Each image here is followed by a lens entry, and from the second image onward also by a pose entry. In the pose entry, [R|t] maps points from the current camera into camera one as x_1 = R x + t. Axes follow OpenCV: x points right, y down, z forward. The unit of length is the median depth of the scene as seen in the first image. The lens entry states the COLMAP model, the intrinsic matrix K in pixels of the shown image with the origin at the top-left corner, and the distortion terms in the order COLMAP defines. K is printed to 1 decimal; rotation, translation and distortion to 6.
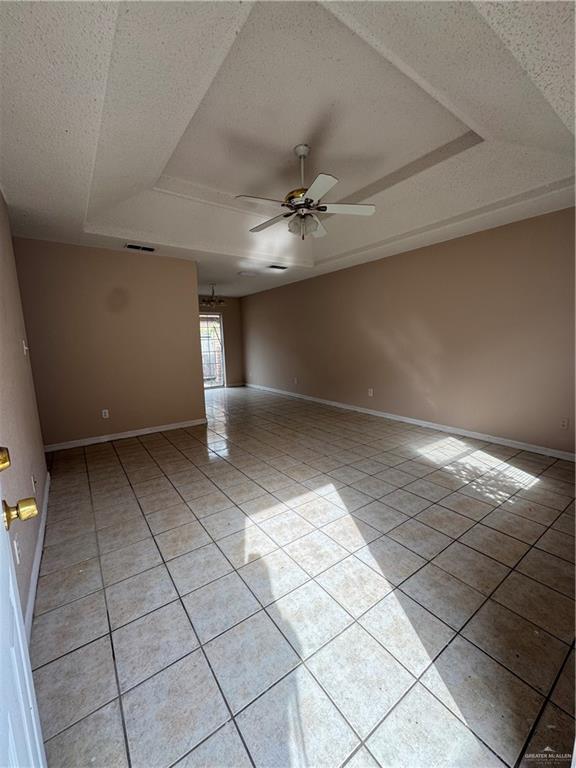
lens RADIAL K [[320.7, 0, 359.0], [0, 320.7, 360.9], [0, 0, 1]] dist [0.000302, 0.000061]
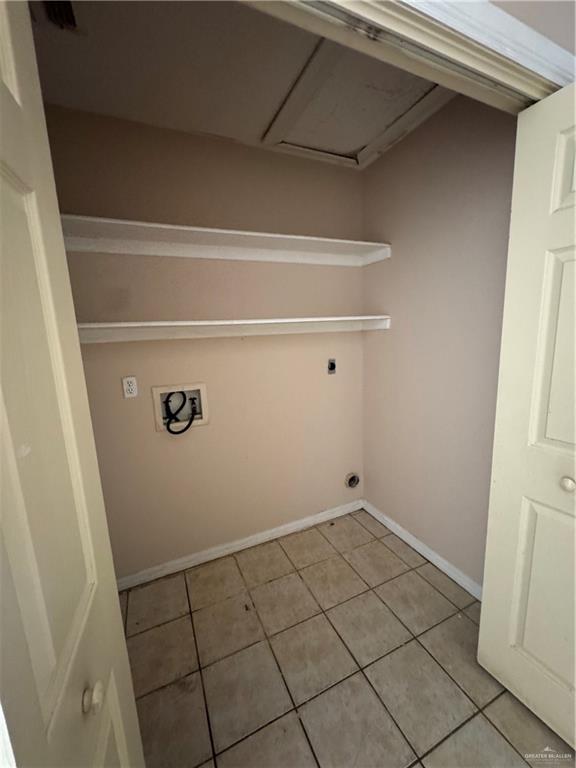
lens RADIAL K [[306.5, 0, 288.0], [0, 306.5, 384.0], [0, 0, 1]] dist [-0.000092, -0.000052]
pose [[0.954537, 0.031724, -0.296399, -0.176153], [-0.000083, 0.994349, 0.106159, -0.009032], [0.298092, -0.101308, 0.949146, 0.195101]]
